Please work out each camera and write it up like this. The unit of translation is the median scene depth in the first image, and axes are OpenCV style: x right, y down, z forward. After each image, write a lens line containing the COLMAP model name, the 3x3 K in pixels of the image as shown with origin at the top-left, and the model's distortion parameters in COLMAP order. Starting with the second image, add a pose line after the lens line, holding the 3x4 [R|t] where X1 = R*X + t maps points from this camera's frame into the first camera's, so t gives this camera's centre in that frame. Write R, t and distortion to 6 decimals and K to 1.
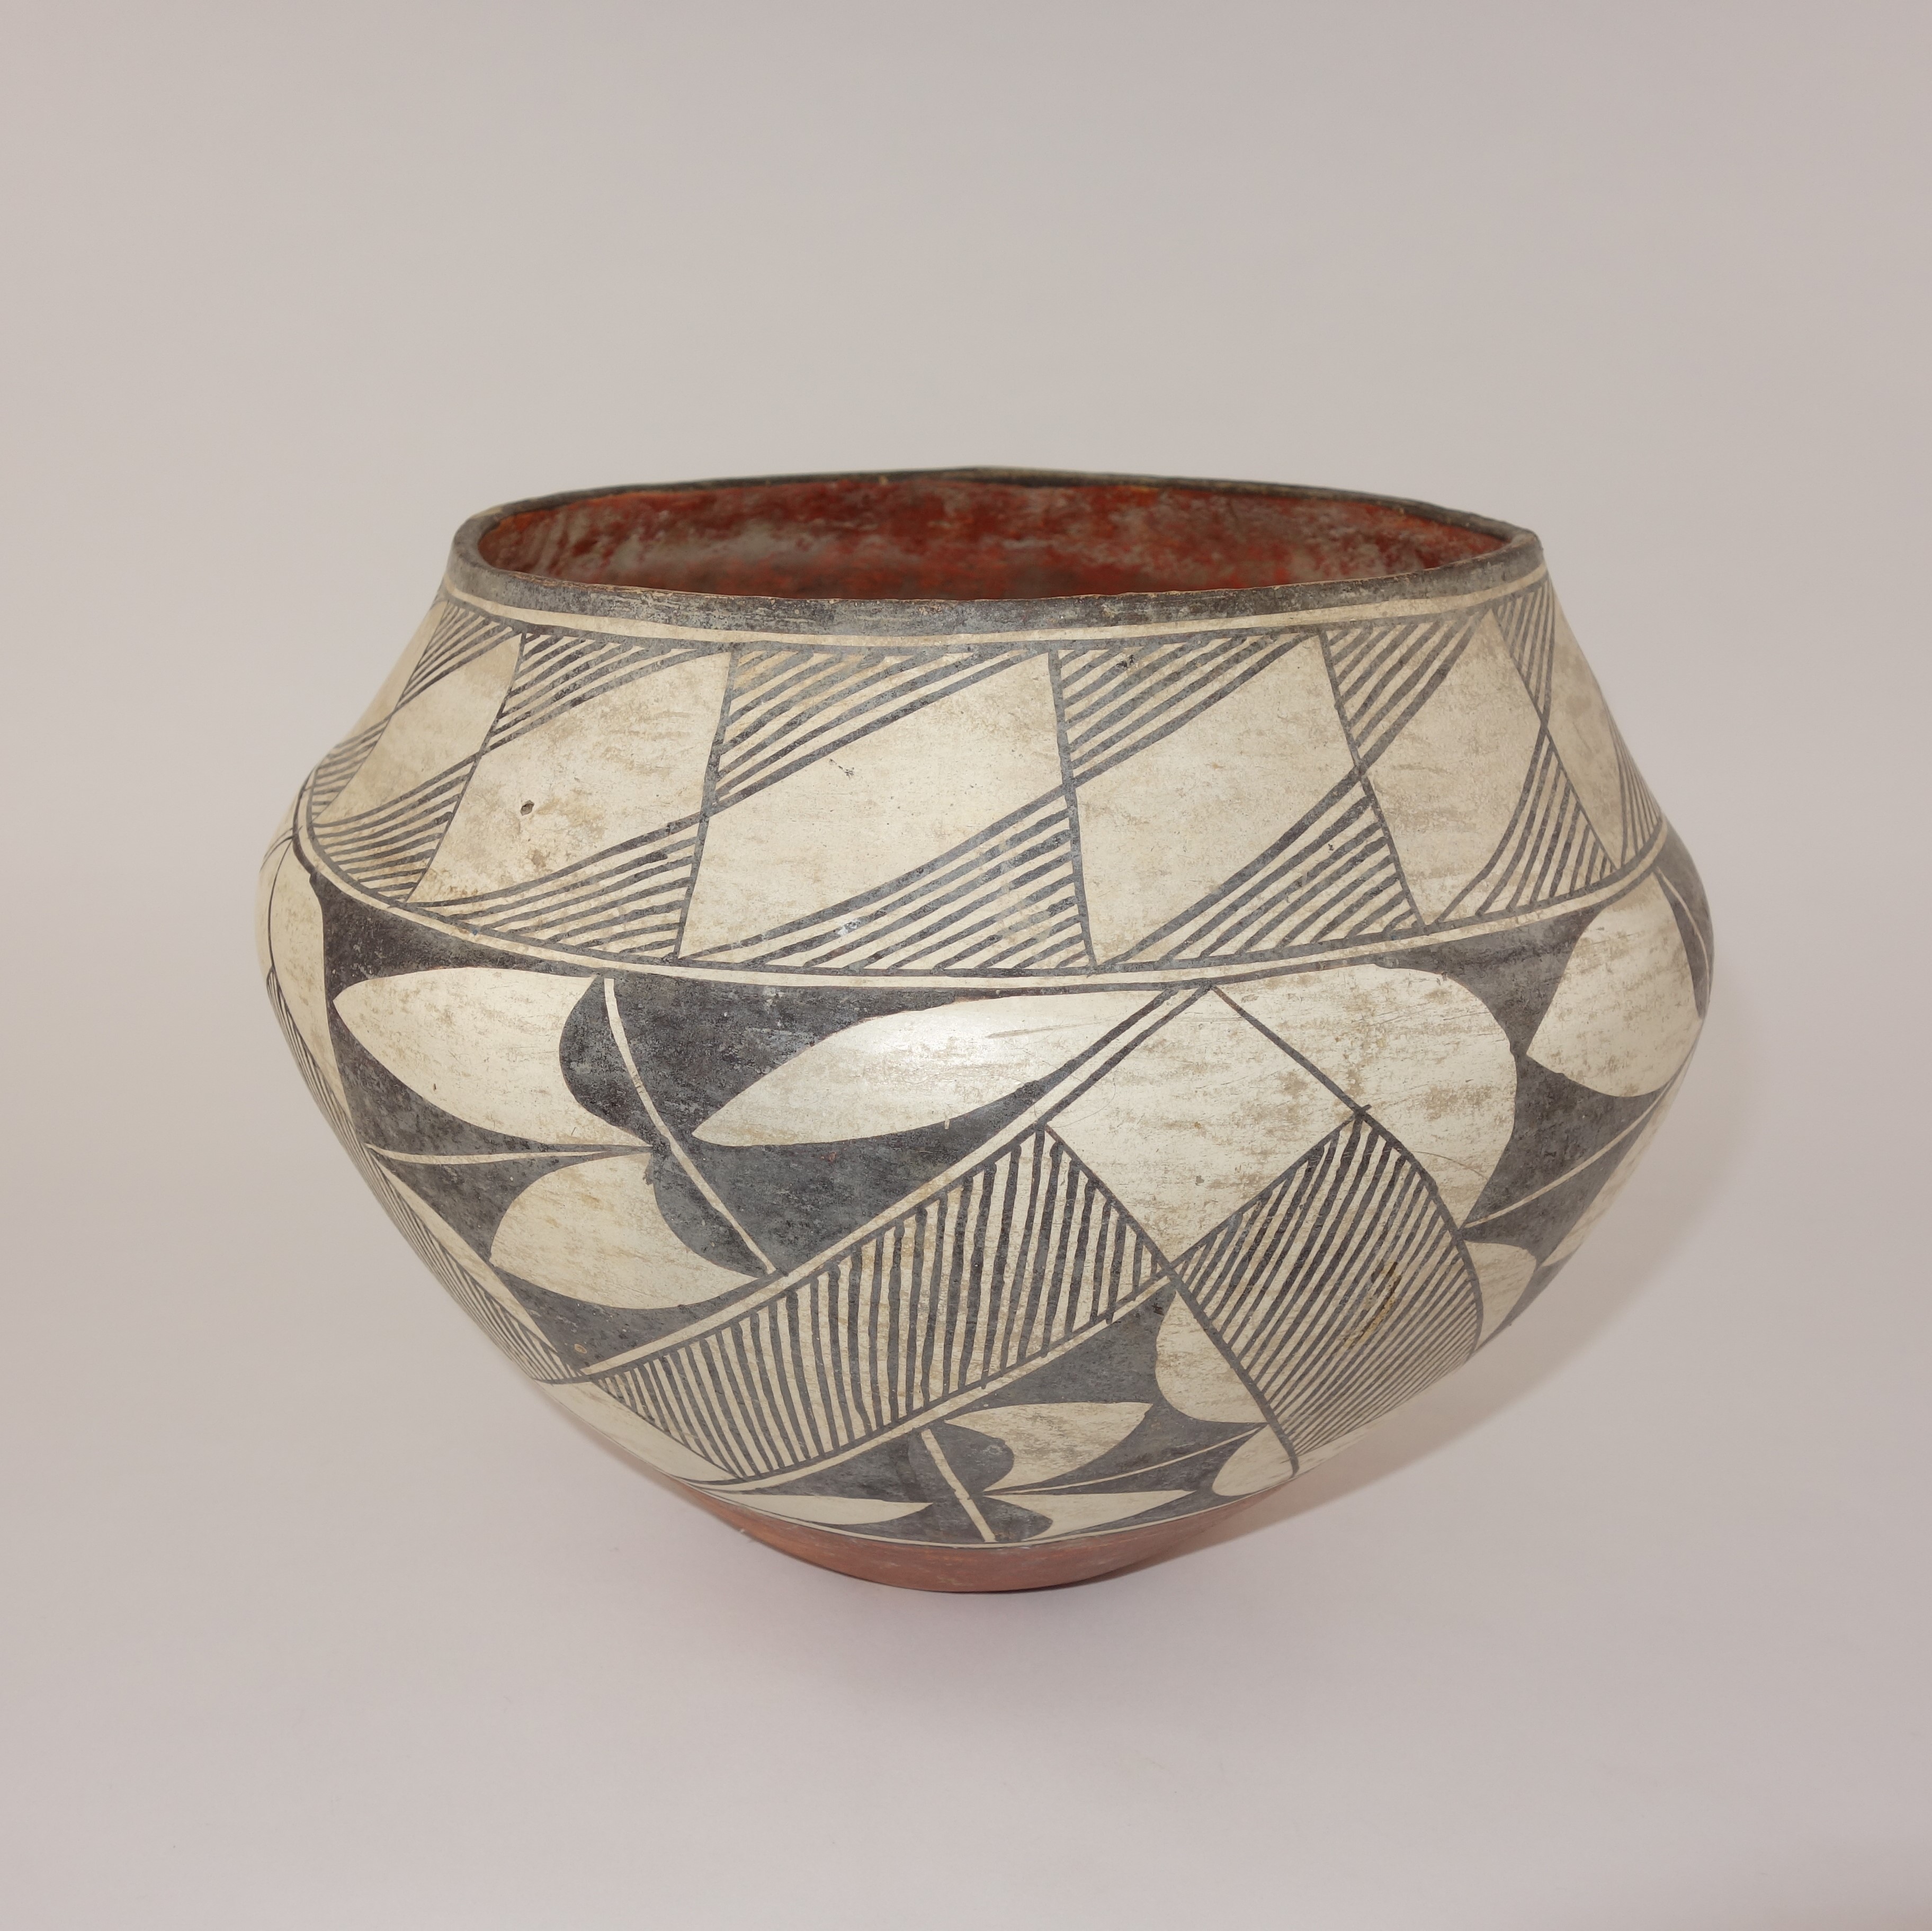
lens RADIAL K [[2215.9, 0, 964.4], [0, 2215.9, 989.6], [0, 0, 1]] dist [-0.007463, -0.004106]
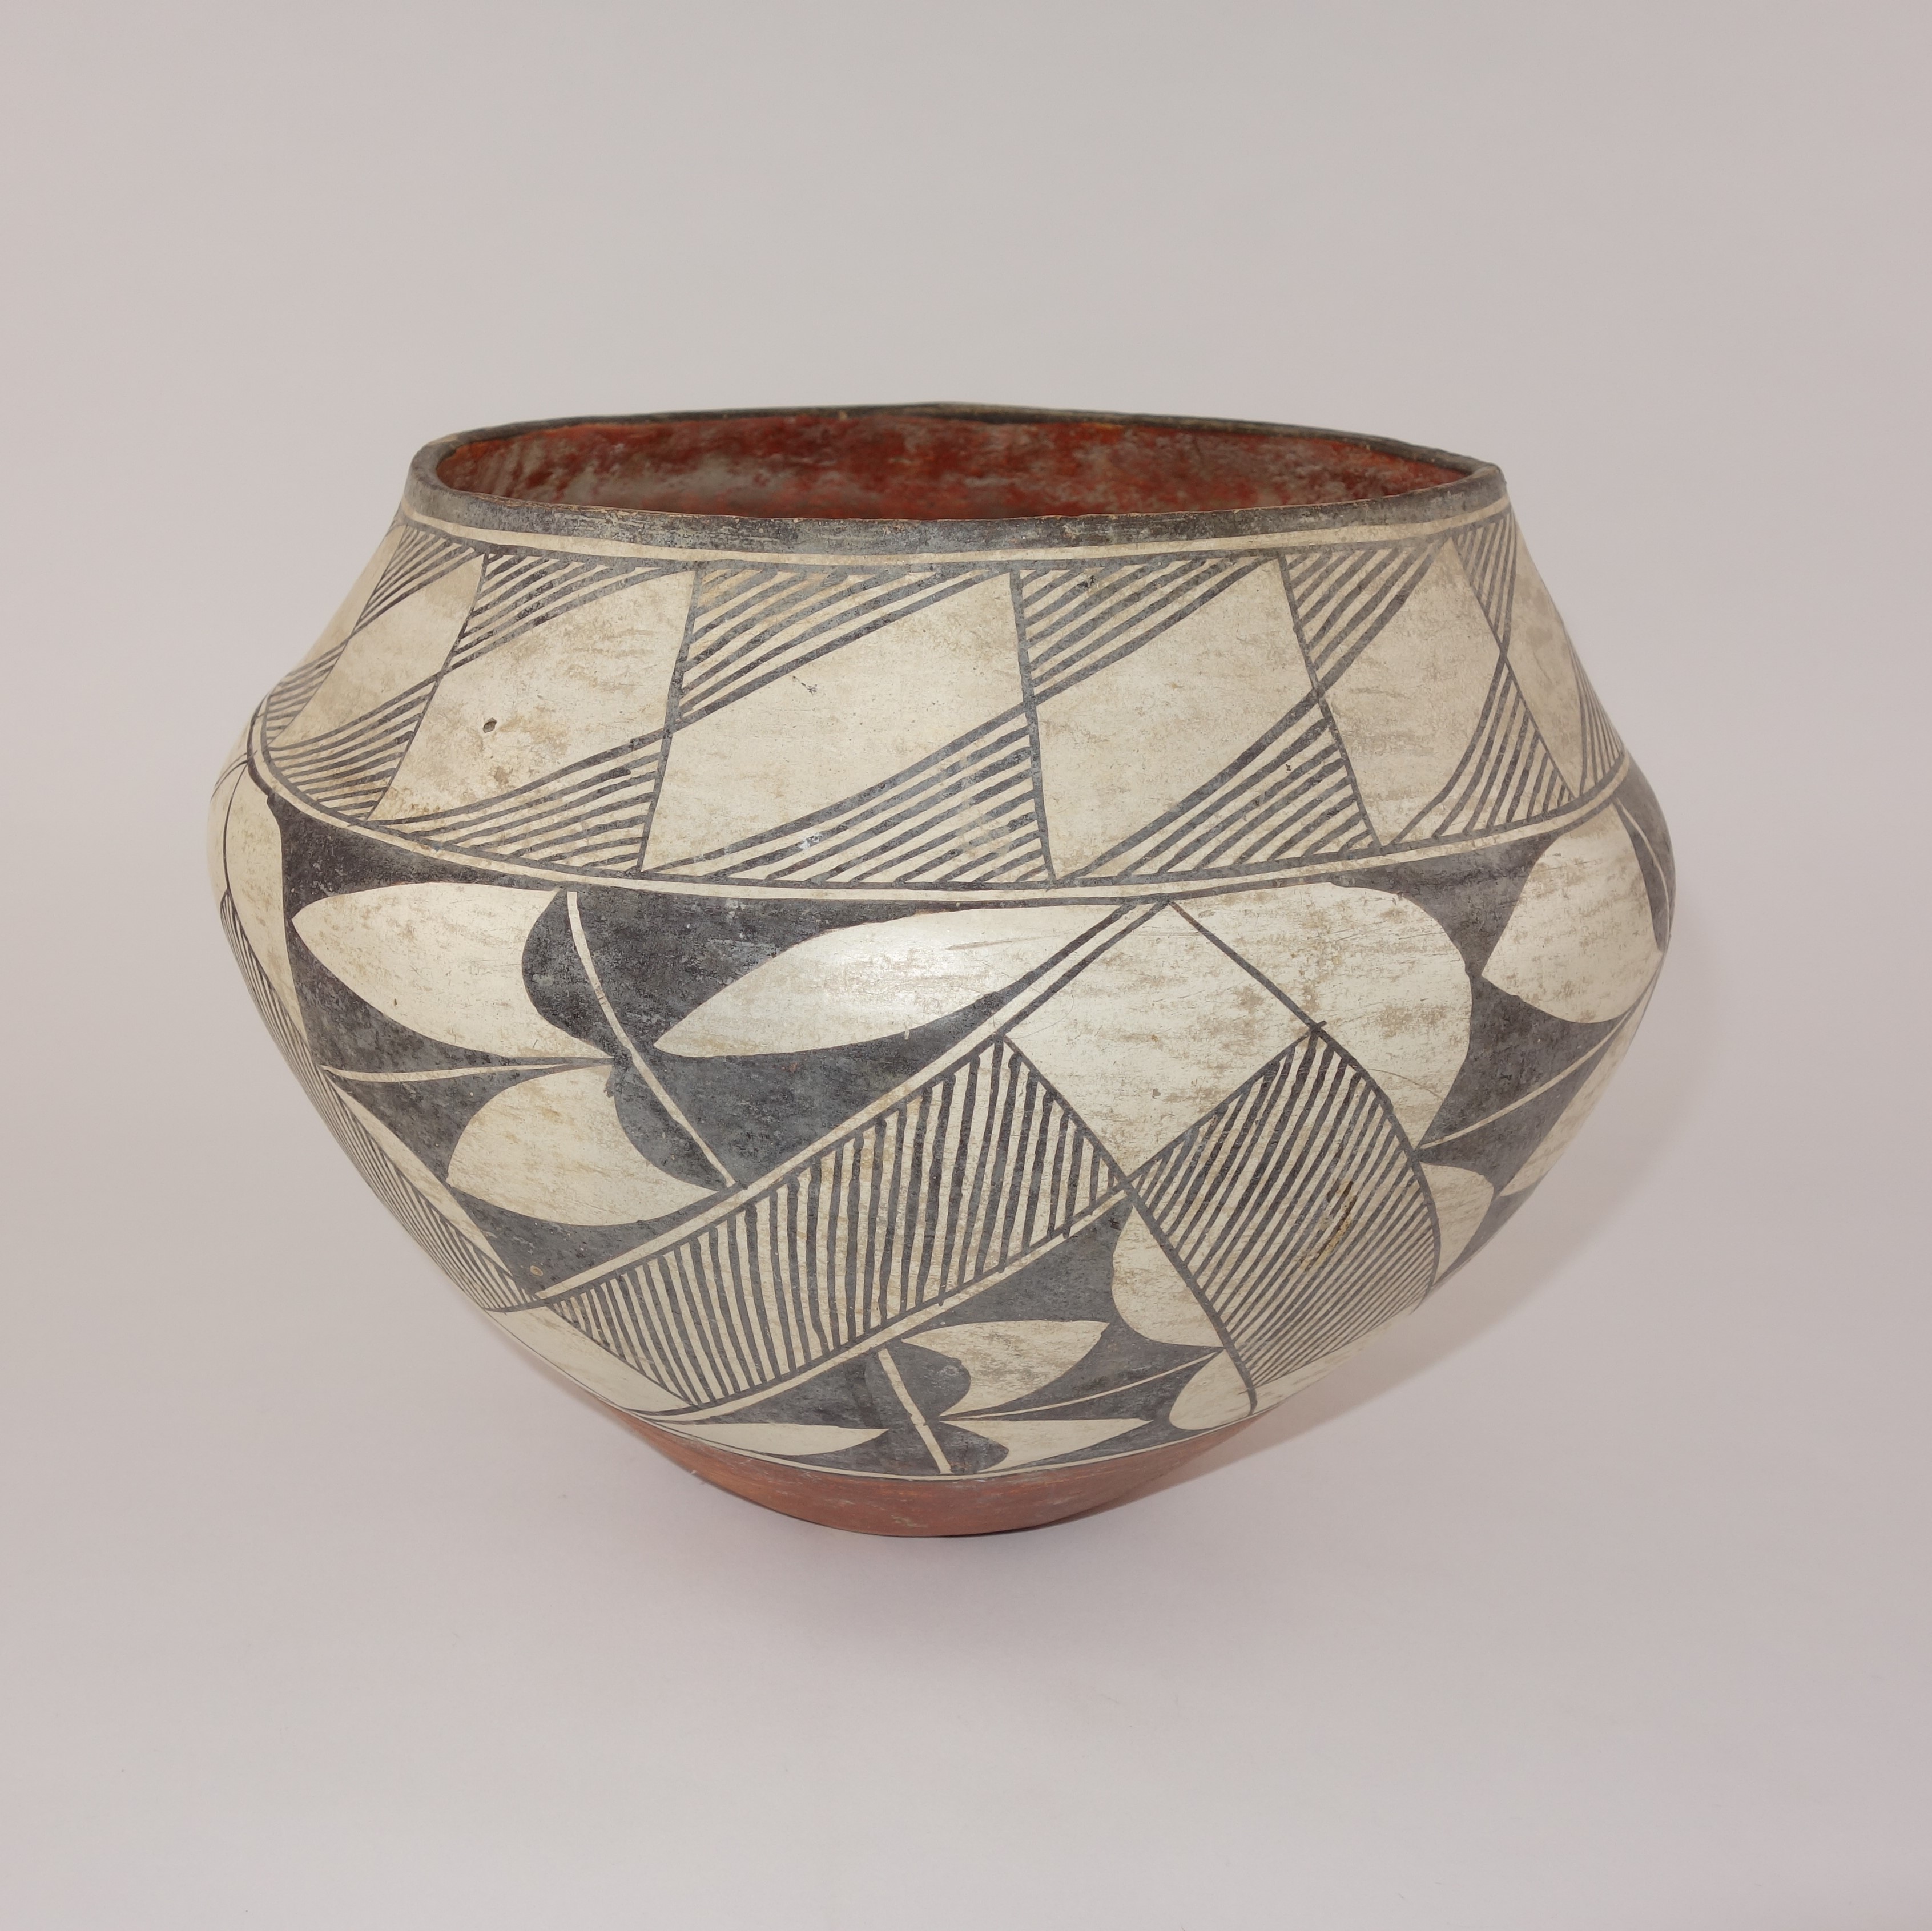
lens RADIAL K [[2381.2, 0, 938.3], [0, 2381.2, 961.3], [0, 0, 1]] dist [-0.008091, -0.000305]
pose [[0.999939, 0.006817, 0.008633, -0.002946], [-0.006724, 0.999919, -0.010774, 0.036332], [-0.008705, 0.010715, 0.999905, -0.081777]]
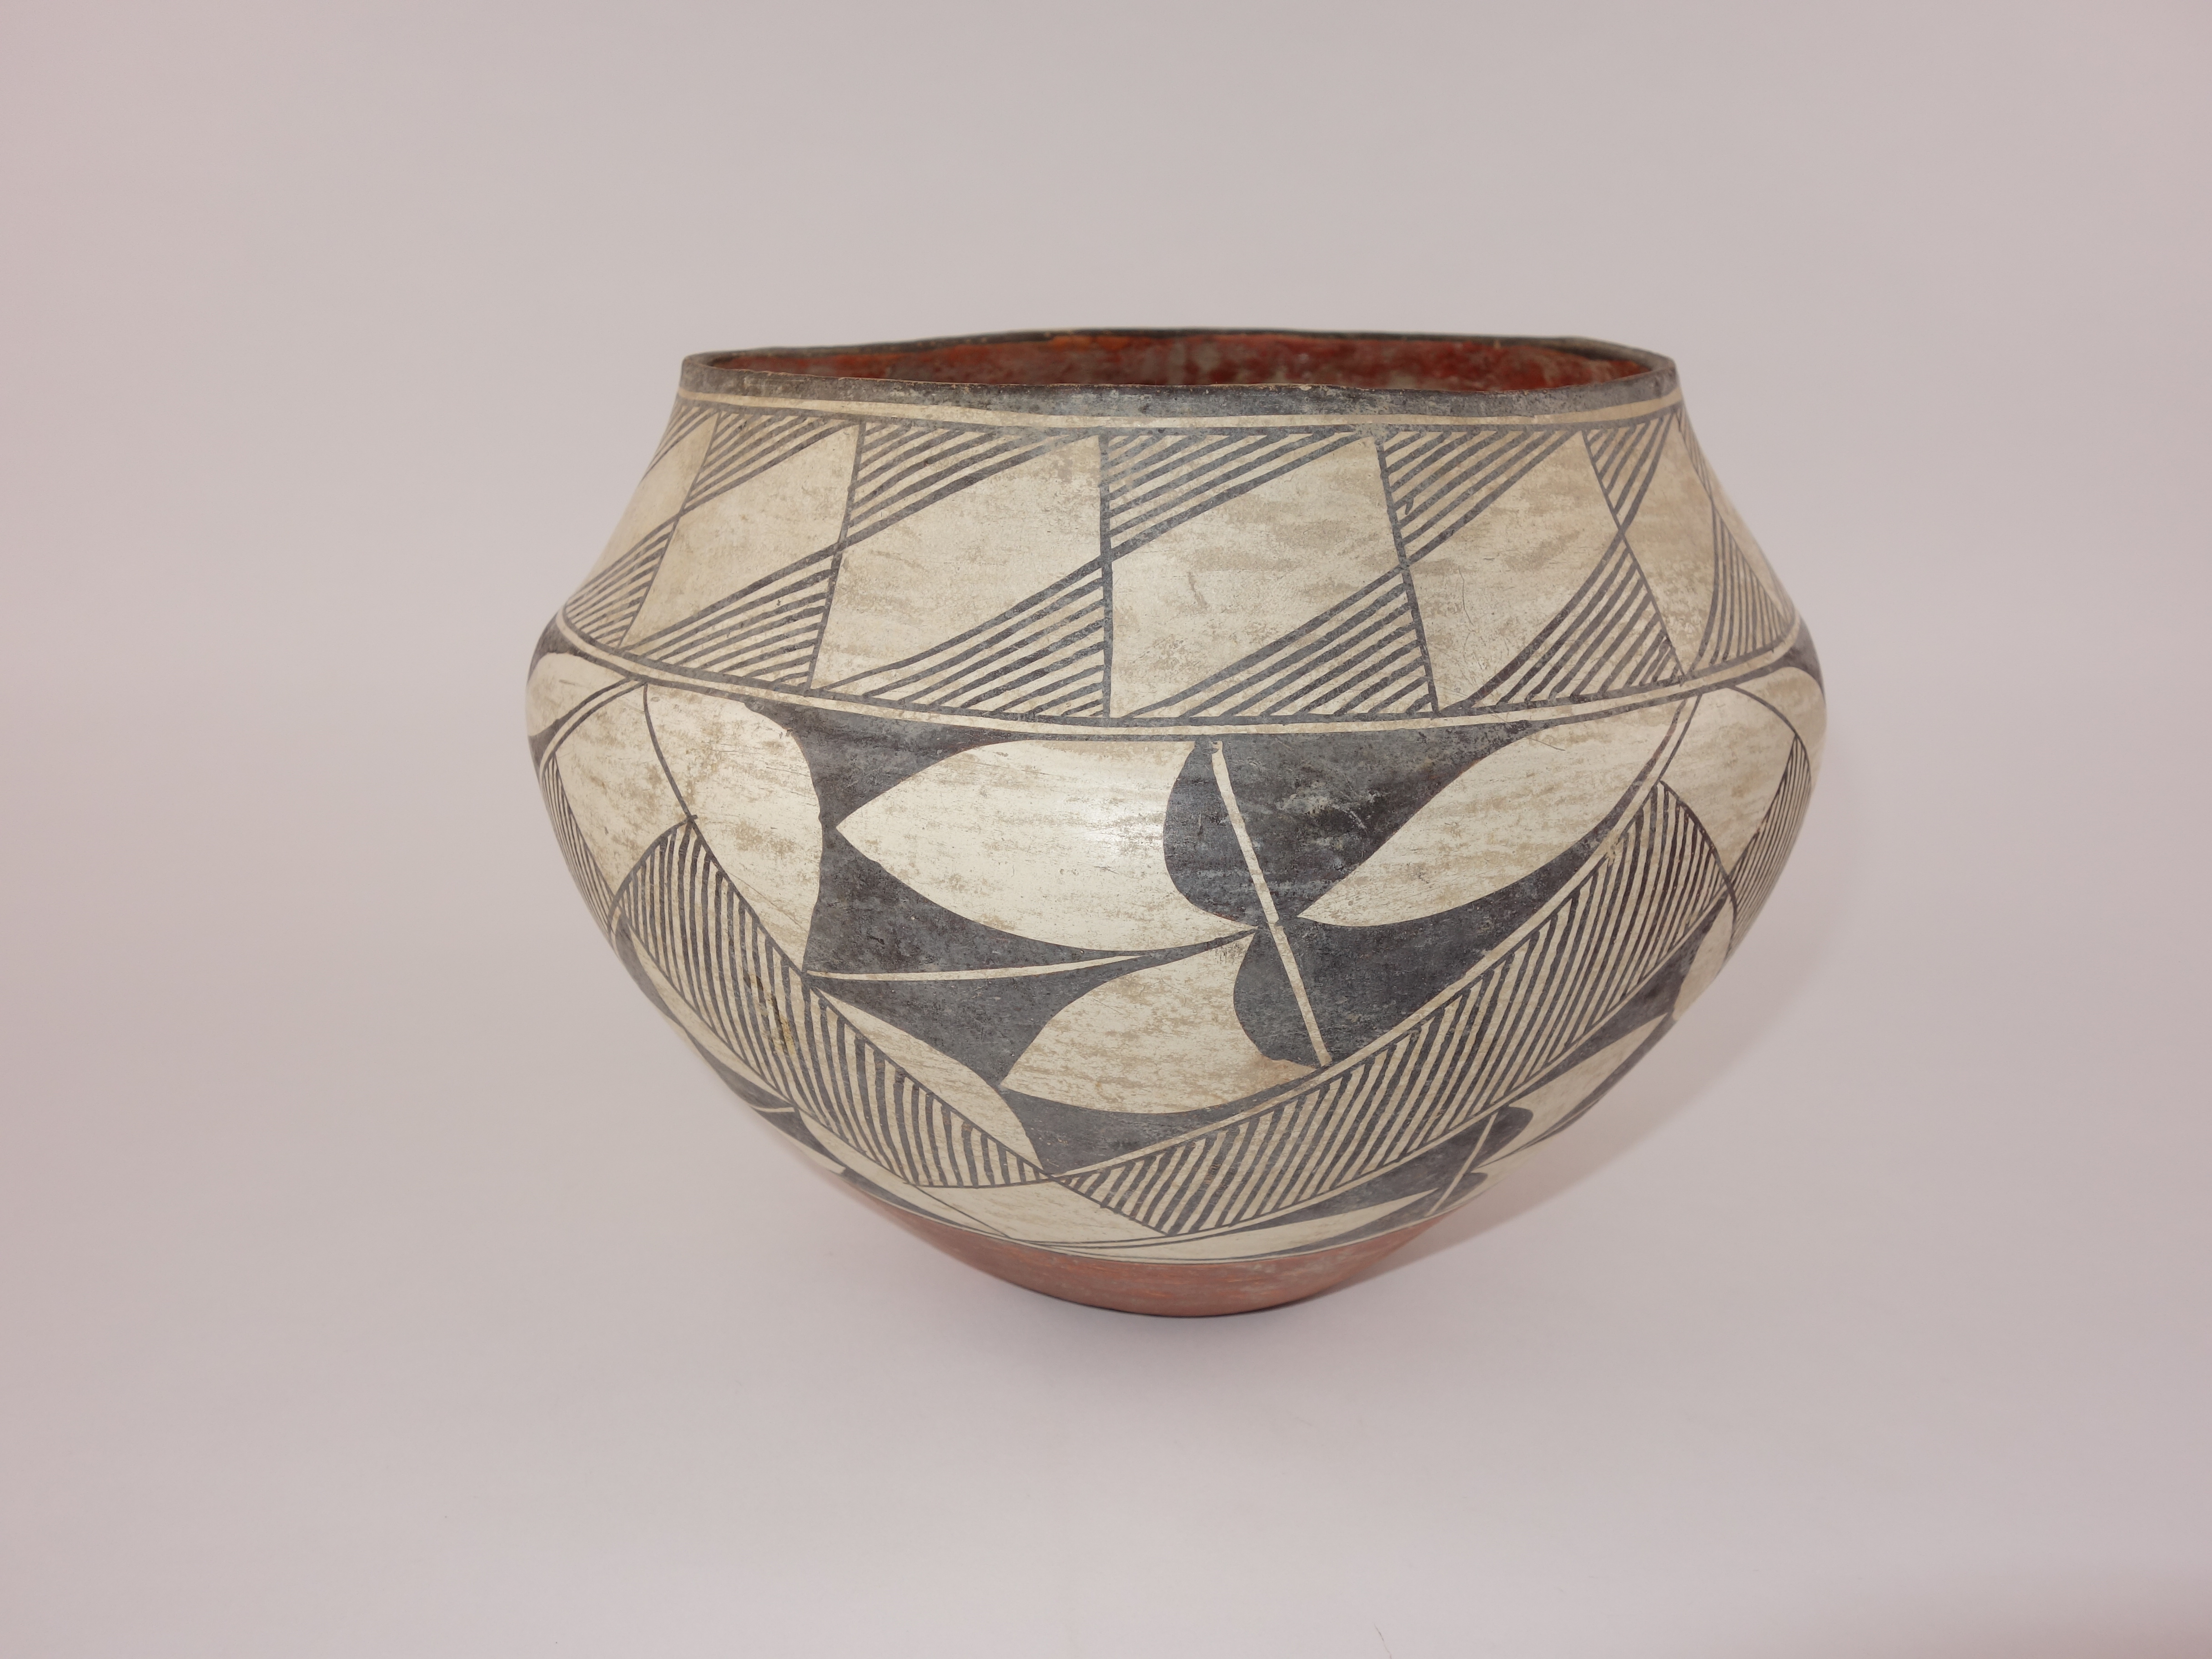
lens RADIAL K [[1947.0, 0, 1107.9], [0, 1947.0, 858.7], [0, 0, 1]] dist [0.004226, 0.008608]
pose [[0.513859, 0.272159, -0.813559, 1.094189], [-0.274227, 0.950697, 0.144829, -0.129297], [0.812865, 0.148678, 0.563157, 0.583118]]
